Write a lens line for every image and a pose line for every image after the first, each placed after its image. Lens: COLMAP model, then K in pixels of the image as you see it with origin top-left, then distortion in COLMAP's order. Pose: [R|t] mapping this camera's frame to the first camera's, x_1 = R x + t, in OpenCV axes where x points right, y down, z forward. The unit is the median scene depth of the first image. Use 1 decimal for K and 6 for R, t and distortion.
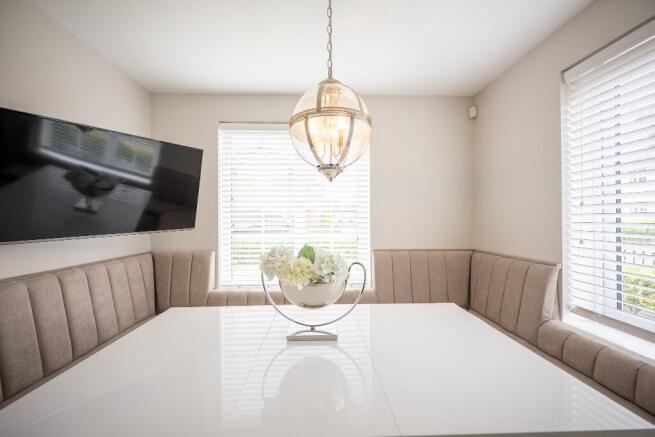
lens RADIAL K [[259.6, 0, 324.8], [0, 259.6, 215.4], [0, 0, 1]] dist [-0.001347, -0.000087]
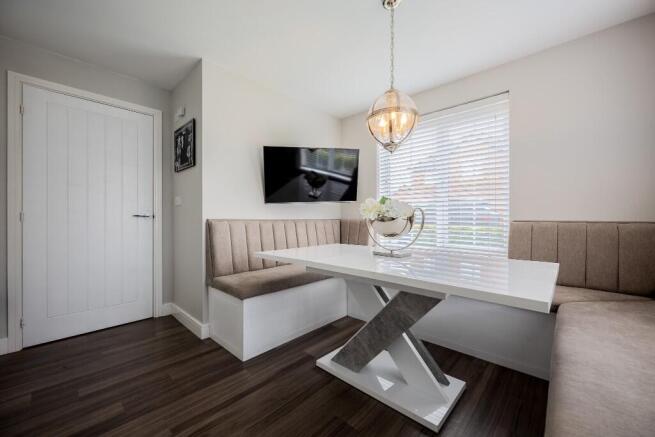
lens RADIAL K [[259.6, 0, 329.8], [0, 259.6, 218.5], [0, 0, 1]] dist [-0.001347, -0.000087]
pose [[0.716242, 0.007590, -0.697811, 0.396744], [-0.000522, 0.999946, 0.010341, 0.116283], [0.697852, -0.007043, 0.716208, -0.187849]]
